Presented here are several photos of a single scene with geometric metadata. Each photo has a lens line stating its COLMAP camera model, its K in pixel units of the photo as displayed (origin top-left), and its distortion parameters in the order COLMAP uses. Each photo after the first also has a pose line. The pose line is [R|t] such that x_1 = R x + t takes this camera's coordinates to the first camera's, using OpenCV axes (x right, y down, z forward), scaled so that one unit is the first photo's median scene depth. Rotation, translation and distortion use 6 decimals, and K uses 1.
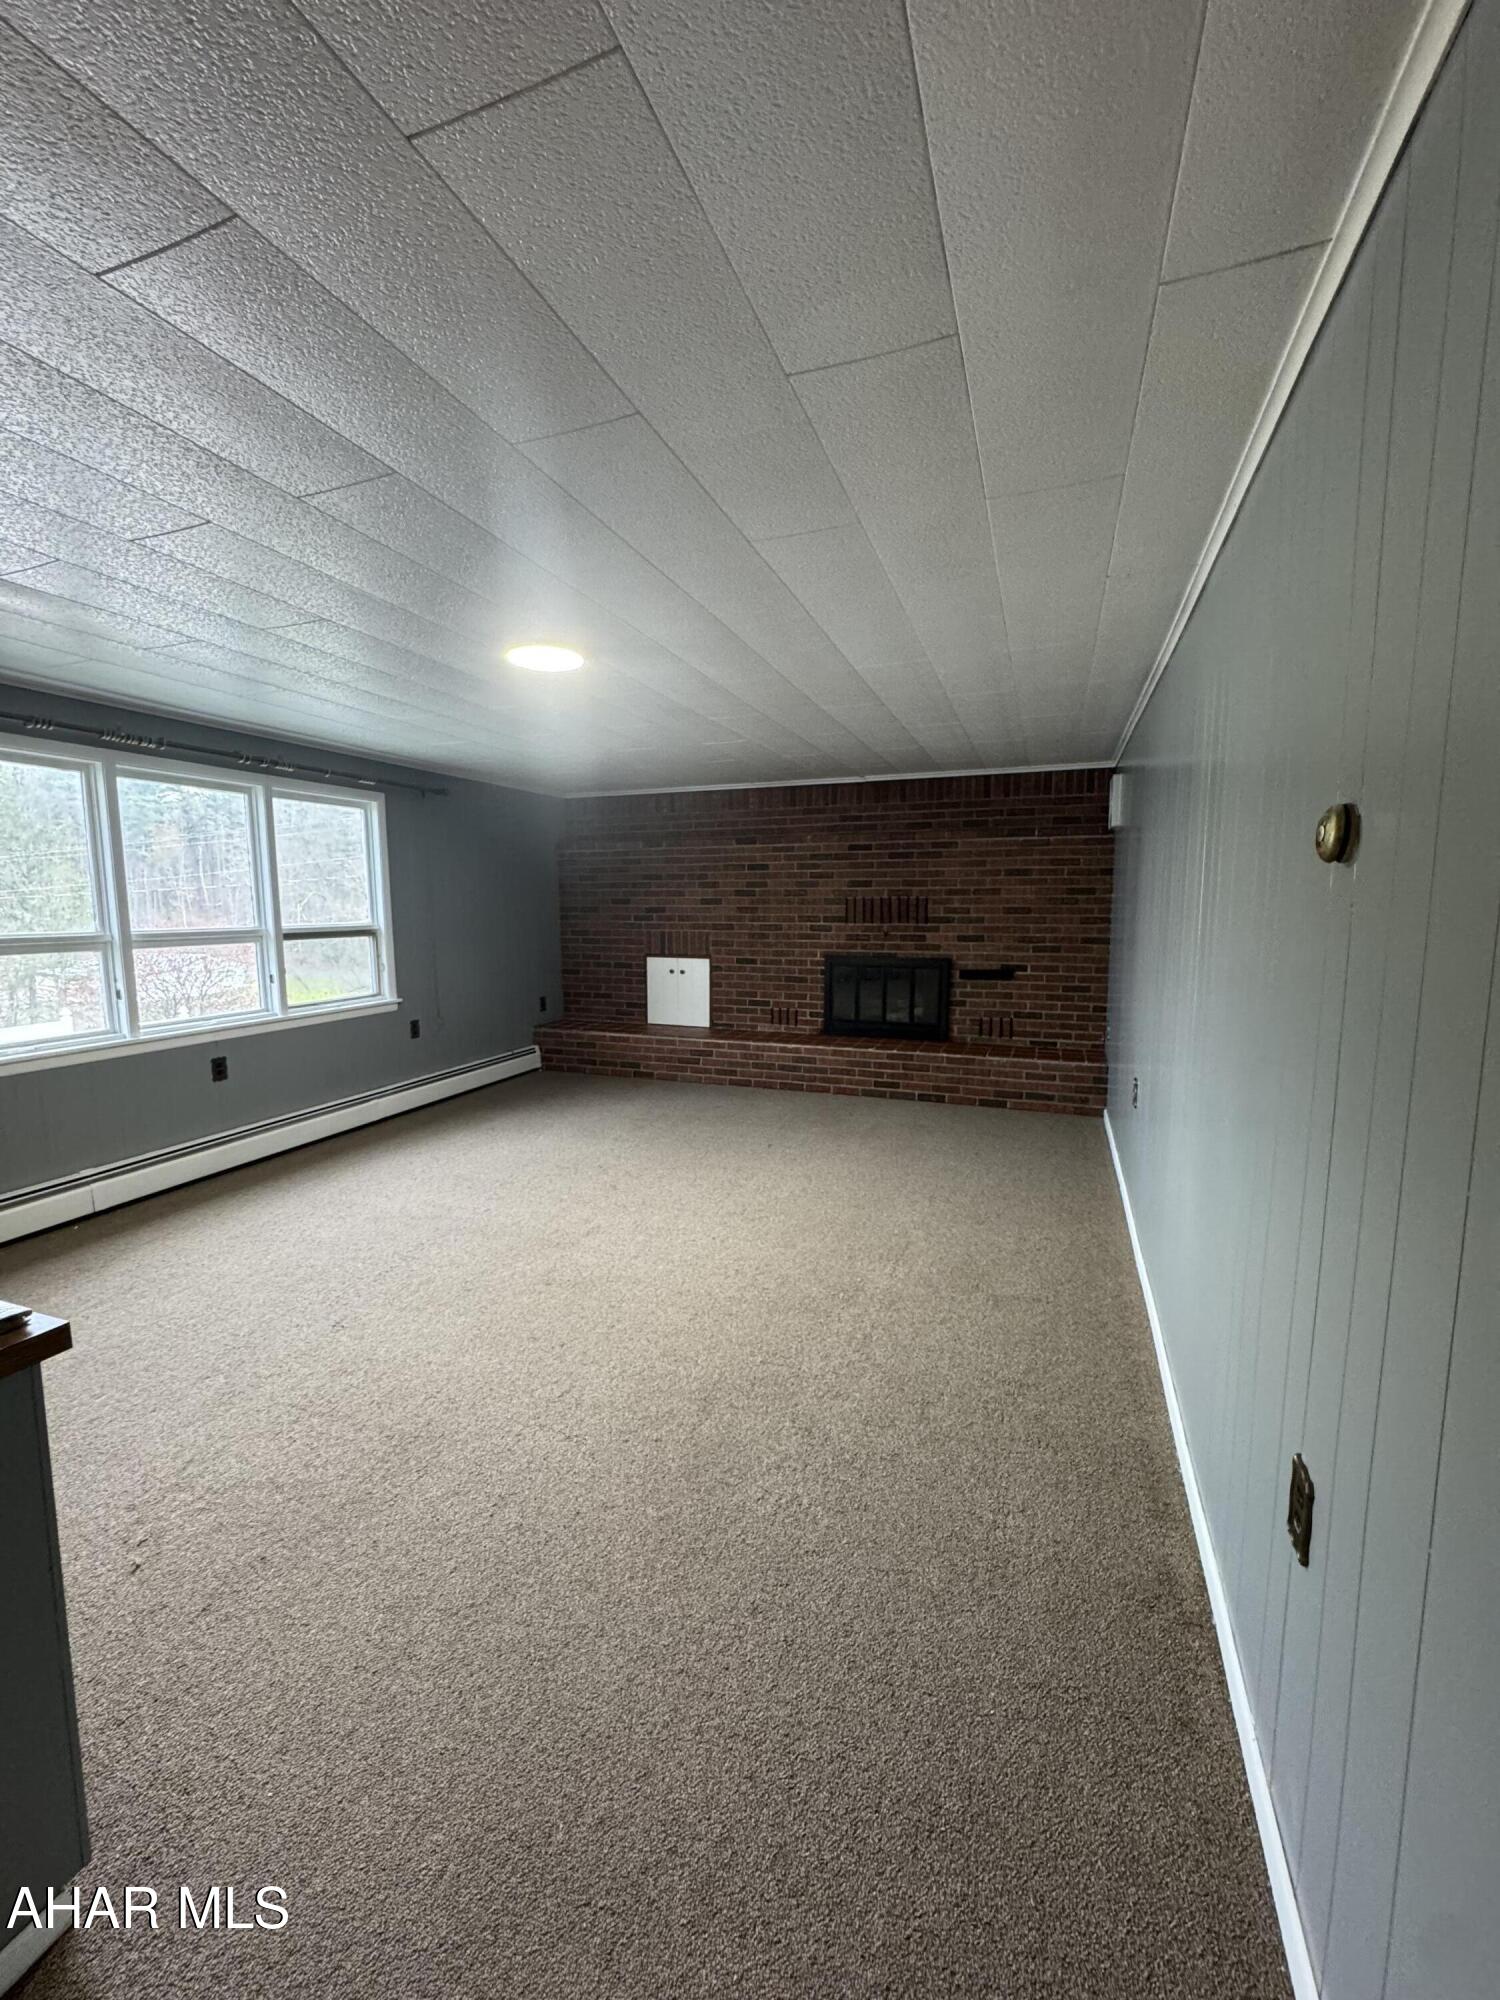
lens RADIAL K [[800.5, 0, 744.8], [0, 800.5, 997.9], [0, 0, 1]] dist [-0.000948, 0.000459]
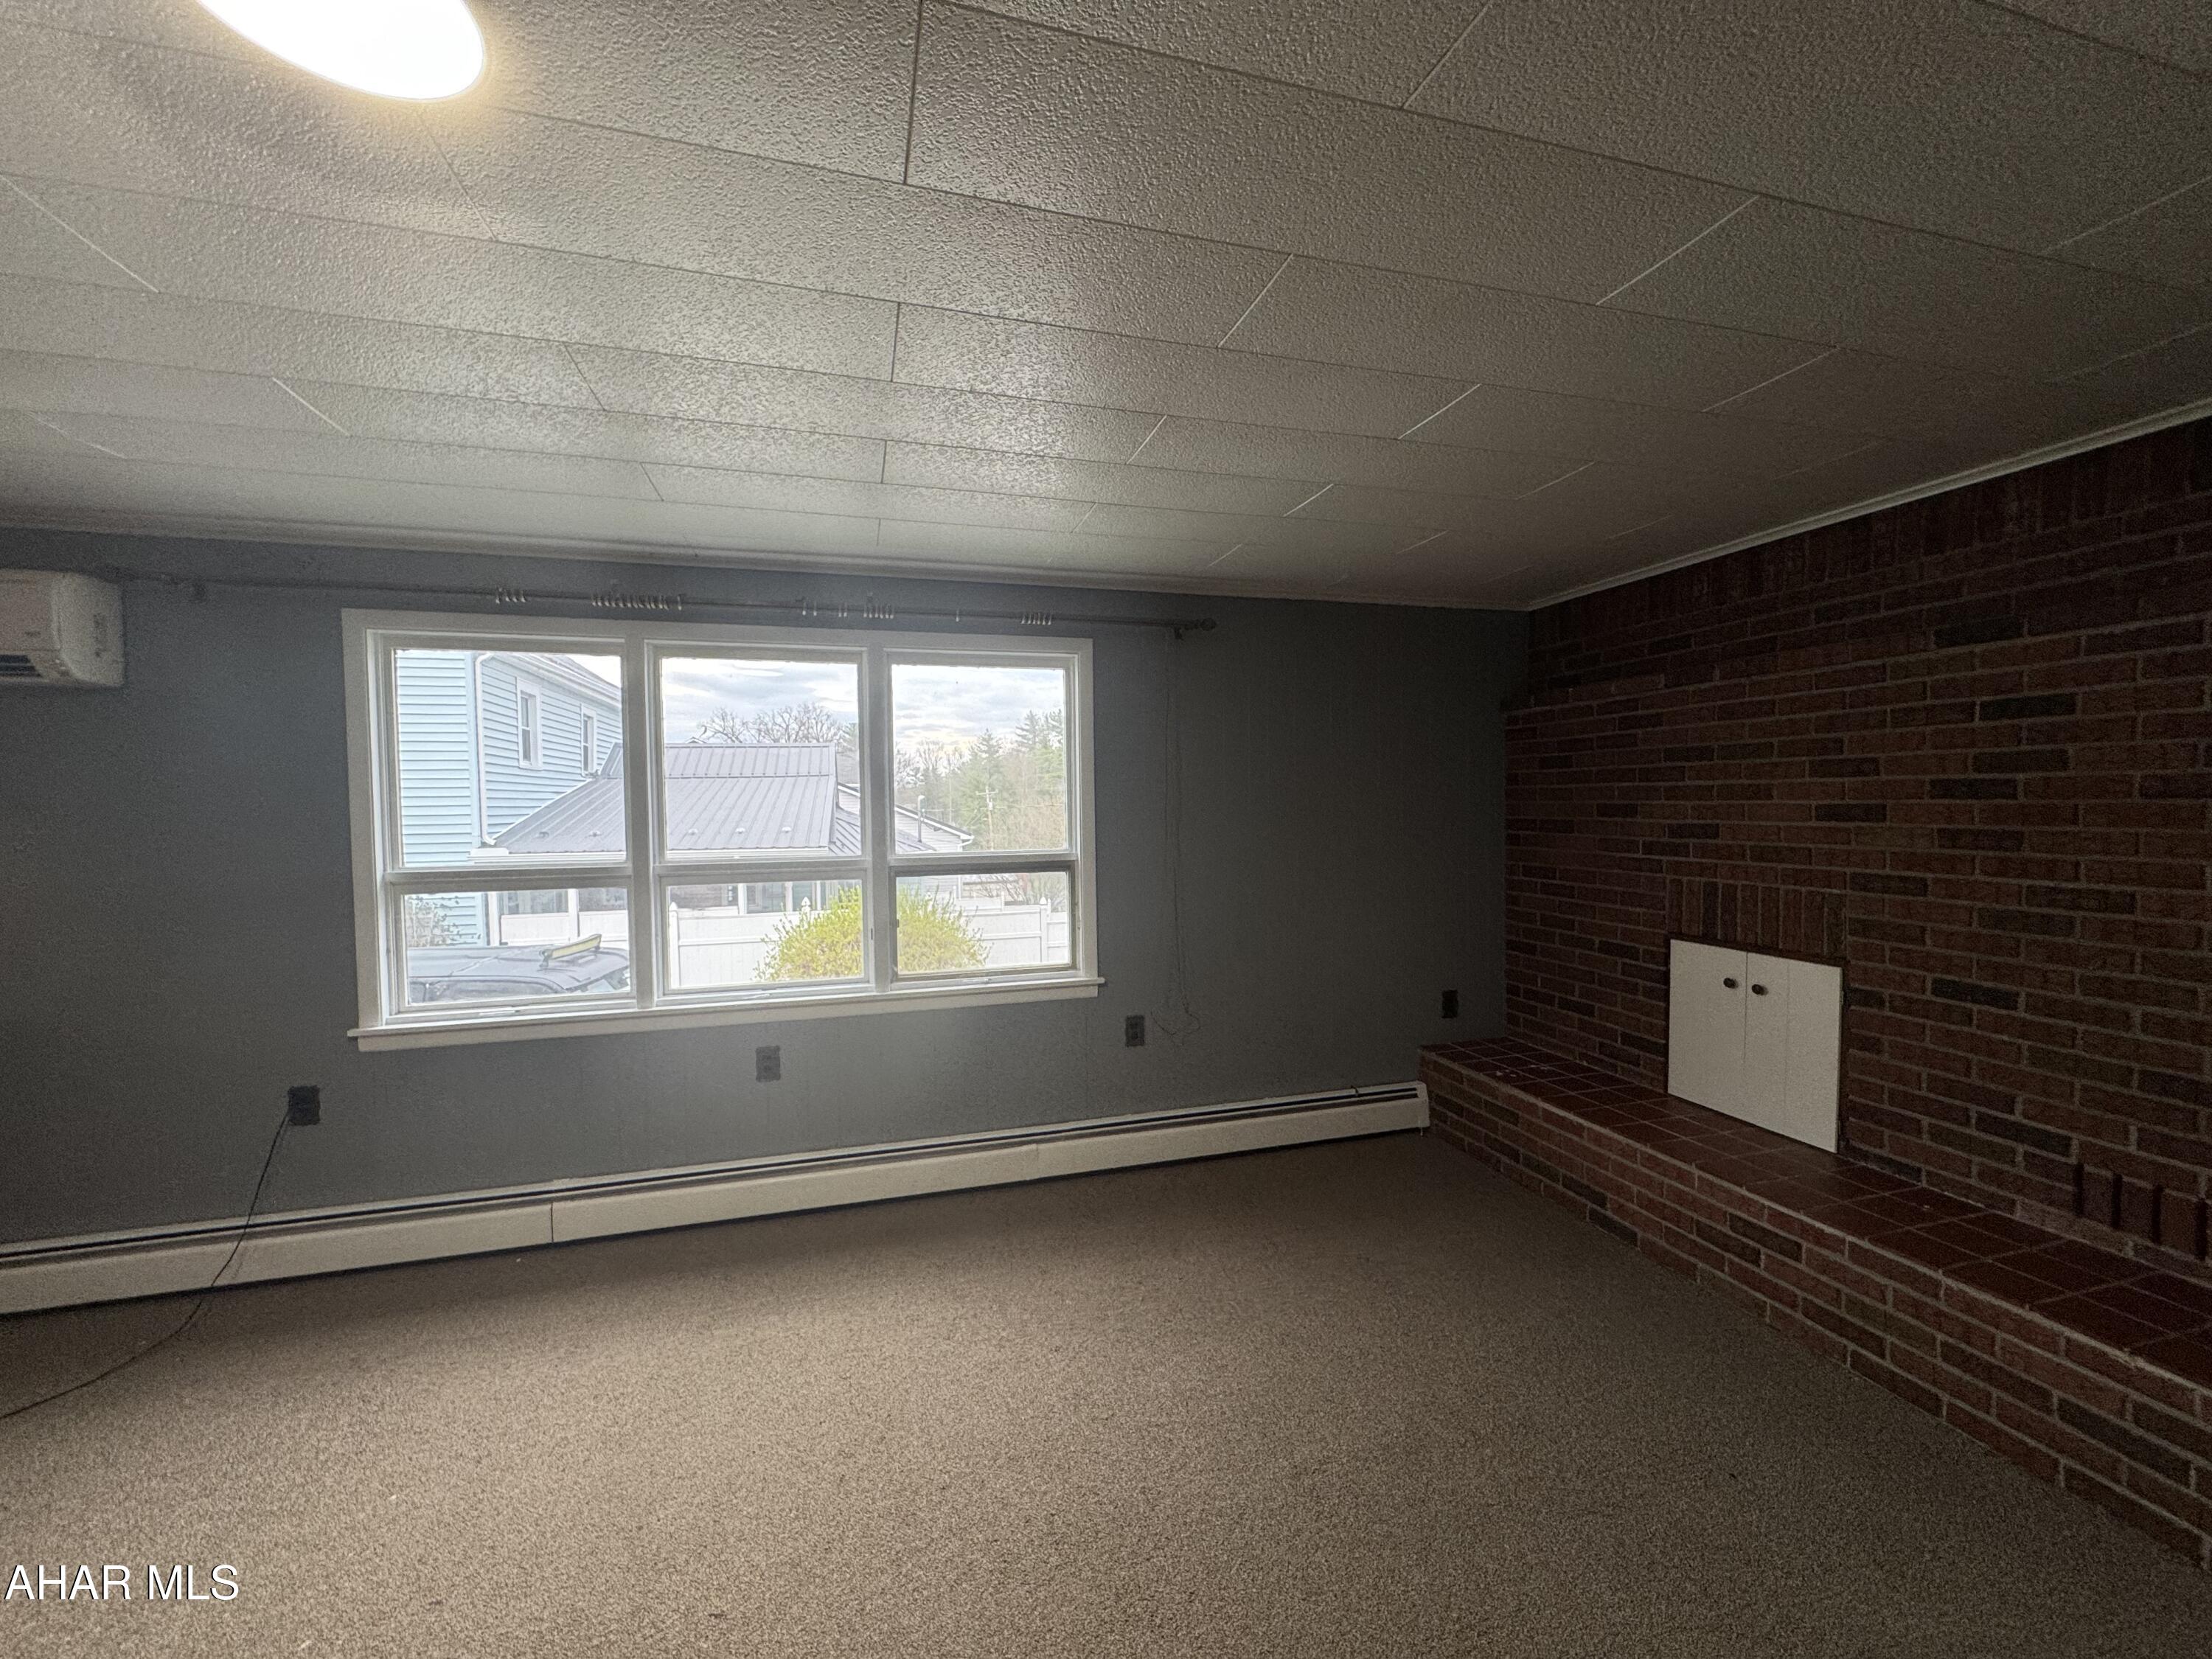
lens RADIAL K [[885.3, 0, 1107.1], [0, 885.3, 830.8], [0, 0, 1]] dist [-0.000948, 0.000459]
pose [[0.601228, 0.022266, -0.798767, 0.077343], [-0.084710, 0.995755, -0.036004, -0.069500], [0.794575, 0.089310, 0.600562, 0.492515]]
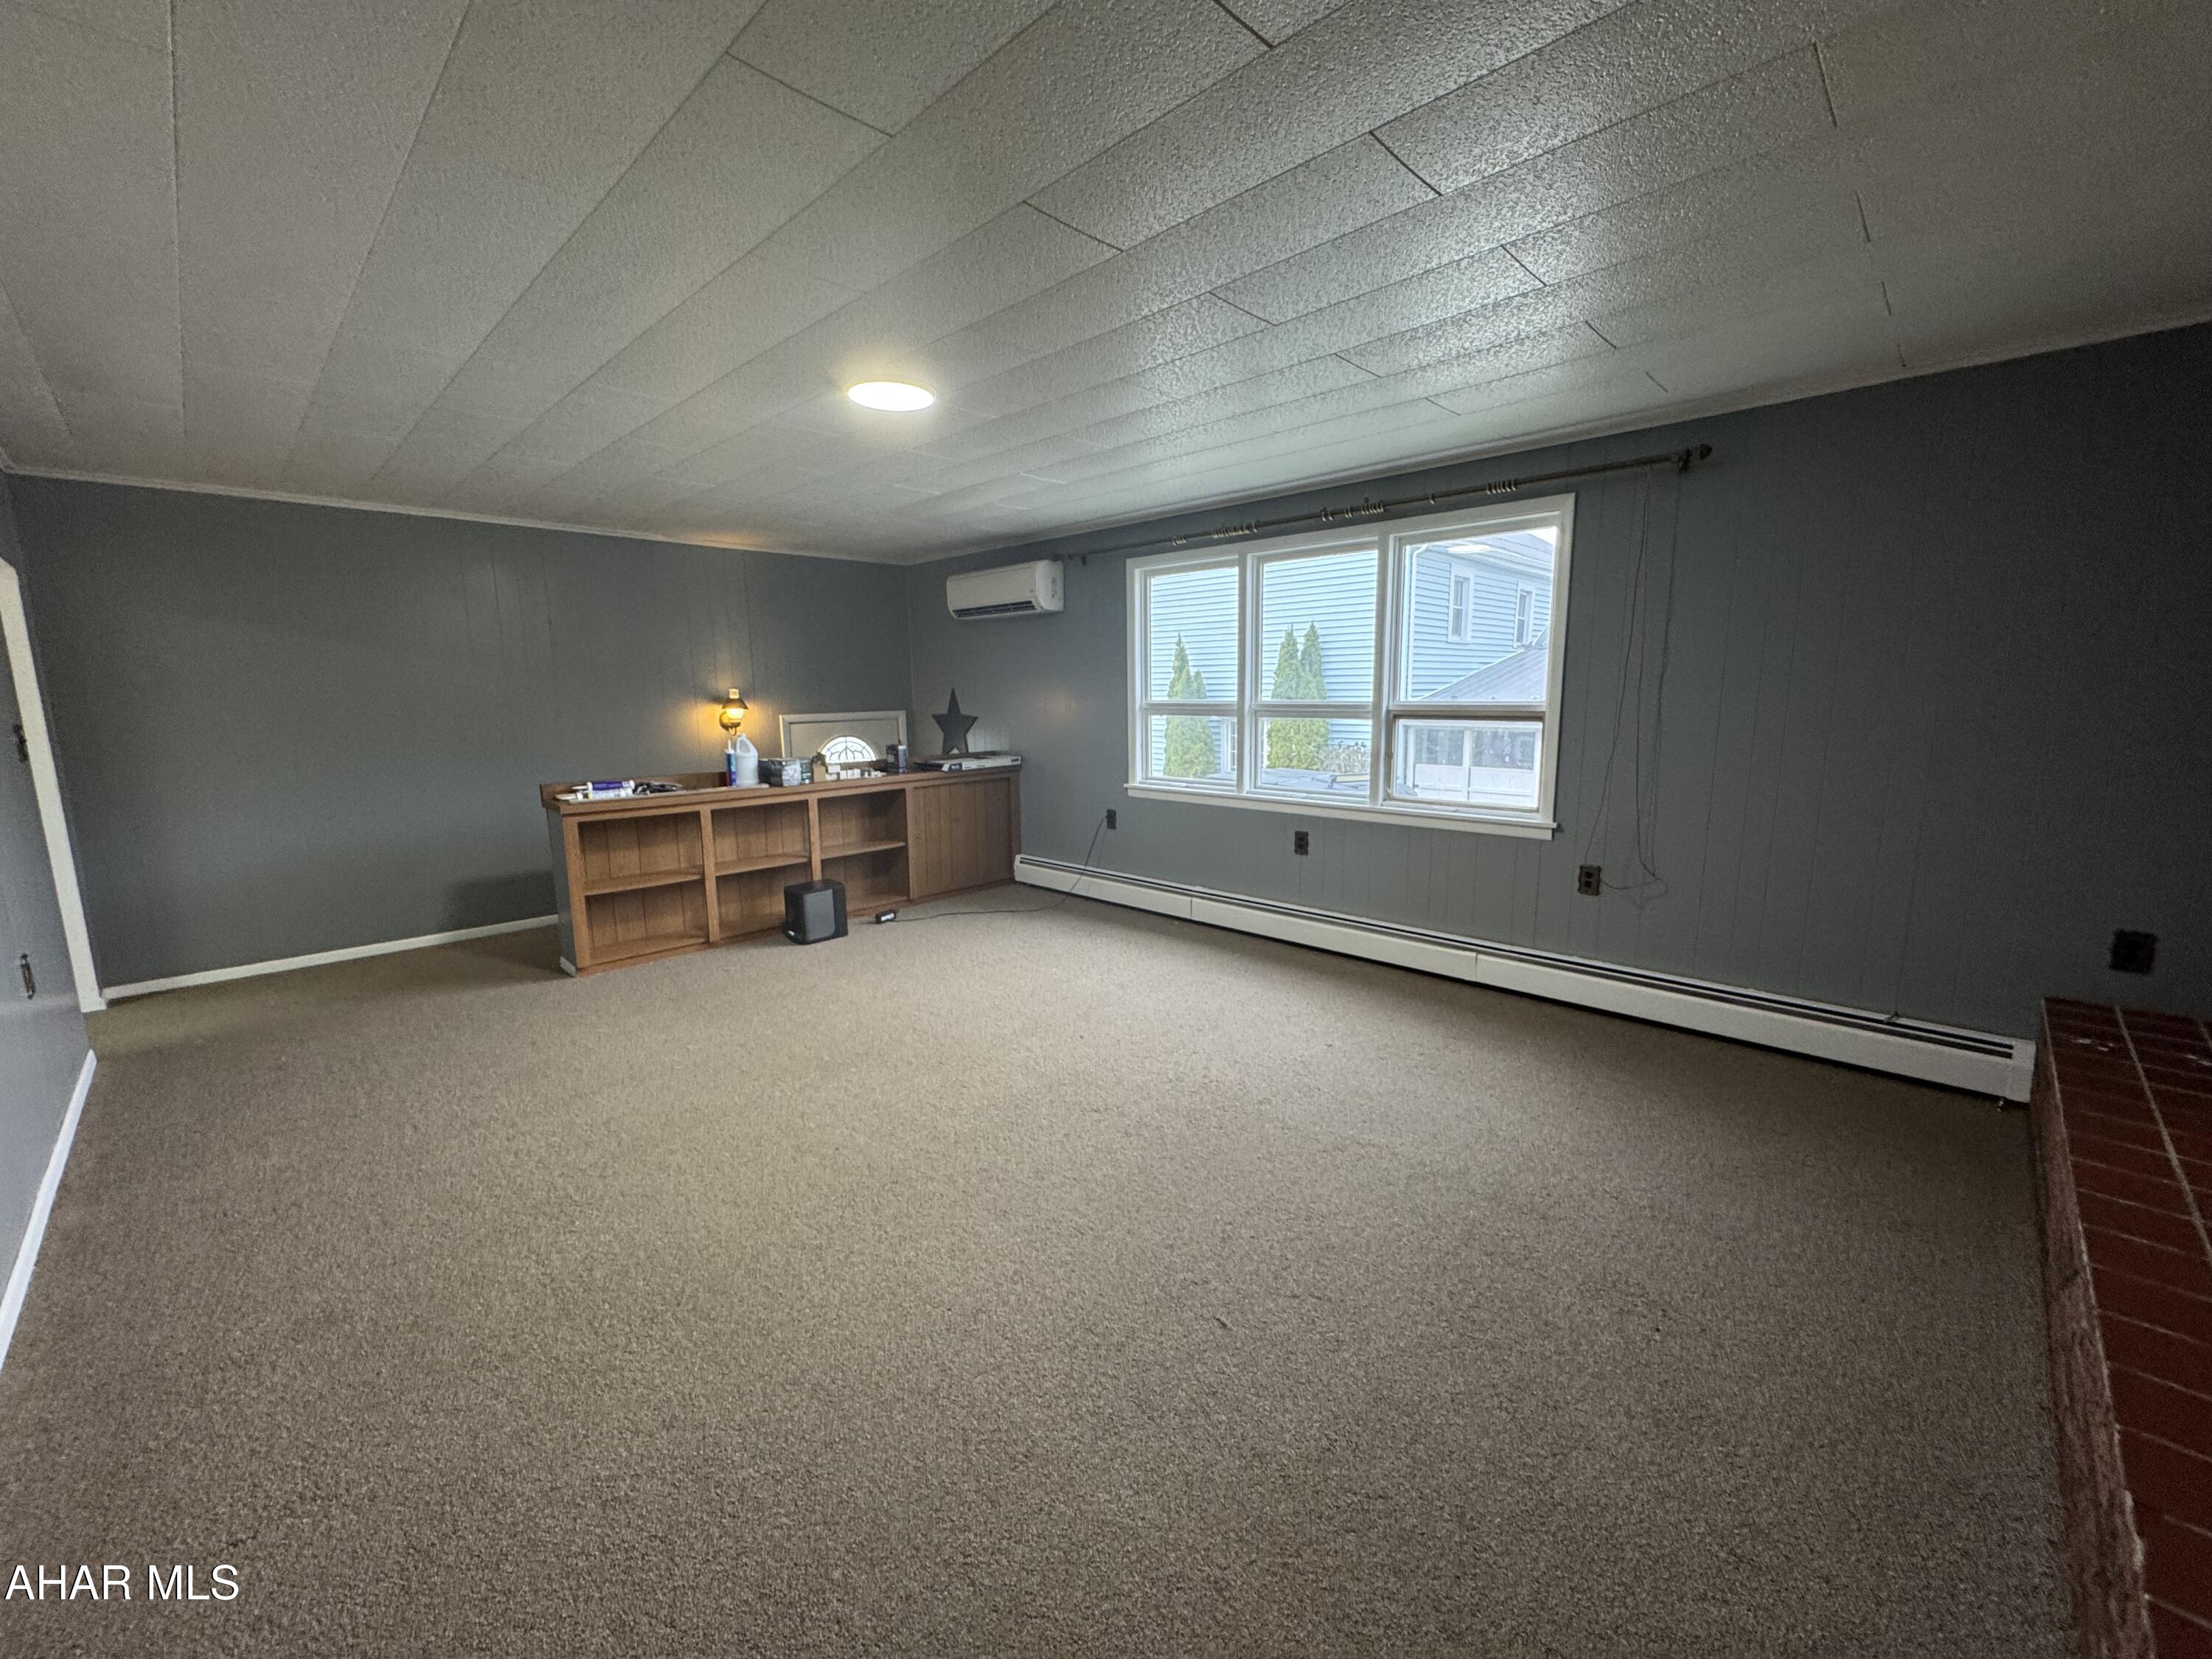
lens RADIAL K [[885.3, 0, 1104.2], [0, 885.3, 825.3], [0, 0, 1]] dist [-0.000948, 0.000459]
pose [[-0.399883, 0.149451, -0.904299, 0.283211], [-0.095225, 0.974504, 0.203162, -0.086652], [0.911606, 0.167353, -0.375456, 0.771555]]
